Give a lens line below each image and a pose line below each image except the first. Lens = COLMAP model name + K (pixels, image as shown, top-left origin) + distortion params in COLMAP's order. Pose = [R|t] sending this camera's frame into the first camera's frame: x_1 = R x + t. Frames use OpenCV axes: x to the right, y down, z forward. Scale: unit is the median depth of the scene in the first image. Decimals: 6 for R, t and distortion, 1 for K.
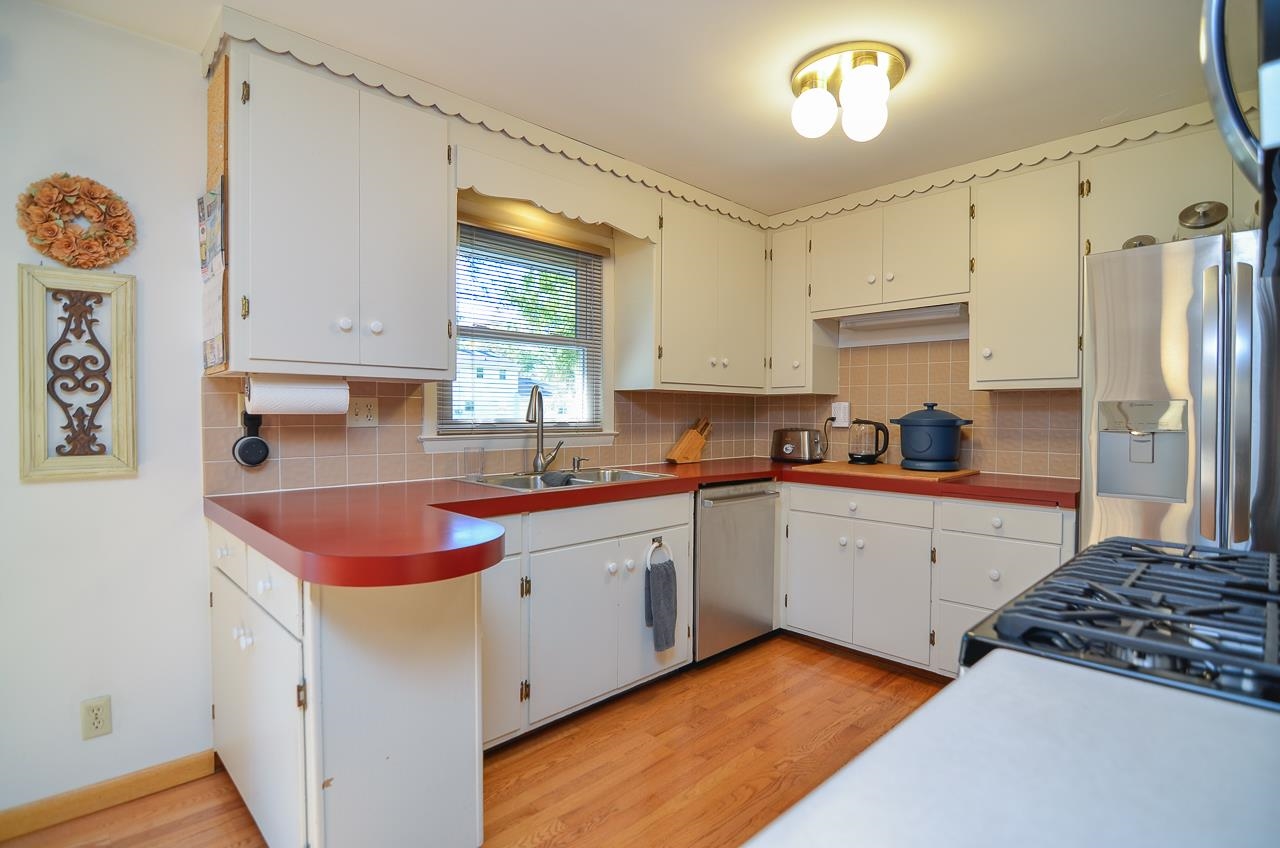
lens RADIAL K [[630.7, 0, 640.8], [0, 630.7, 412.2], [0, 0, 1]] dist [-0.001511, -0.000720]
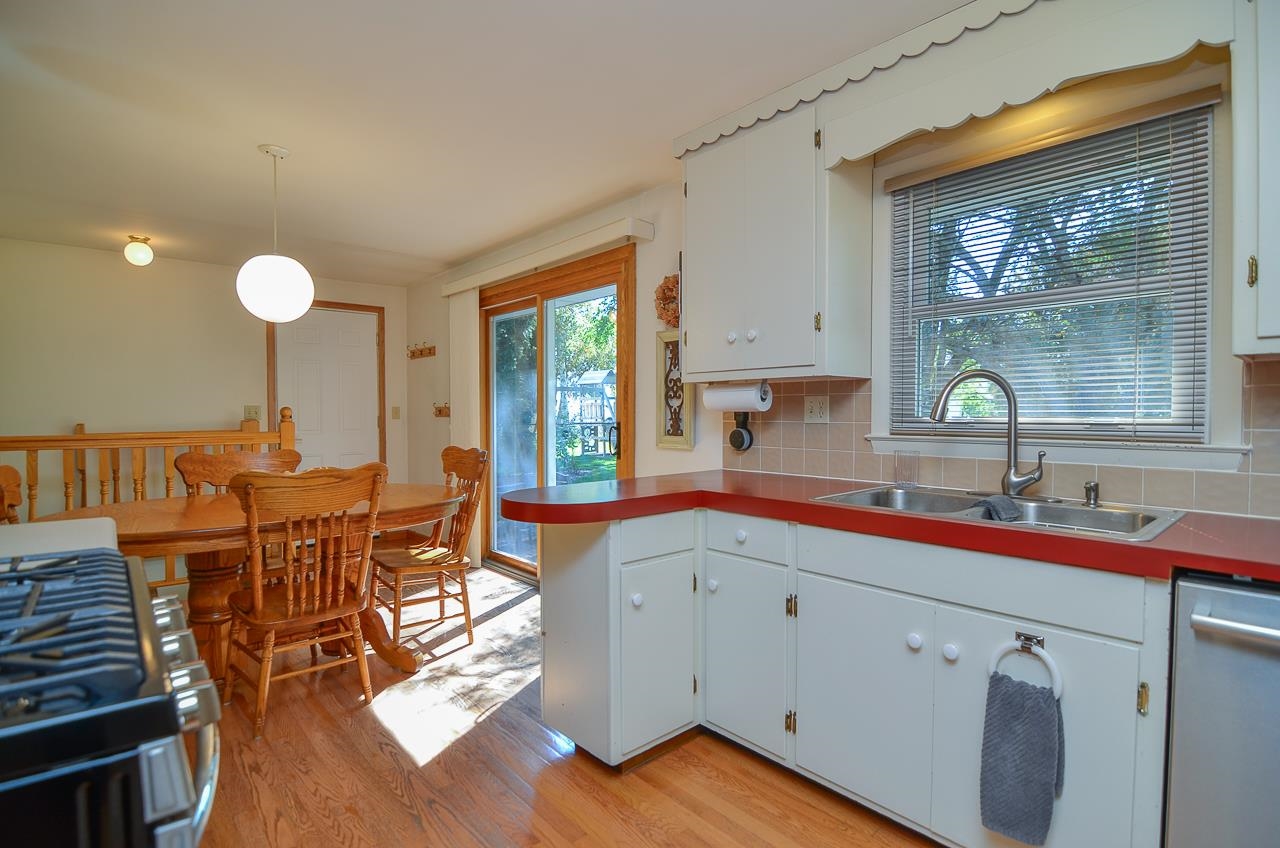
lens RADIAL K [[630.7, 0, 640.8], [0, 630.7, 412.2], [0, 0, 1]] dist [-0.001511, -0.000720]
pose [[-0.051544, 0.005366, -0.998656, 0.642710], [0.011633, 0.999921, 0.004773, -0.003928], [0.998603, -0.011371, -0.051602, 0.745962]]
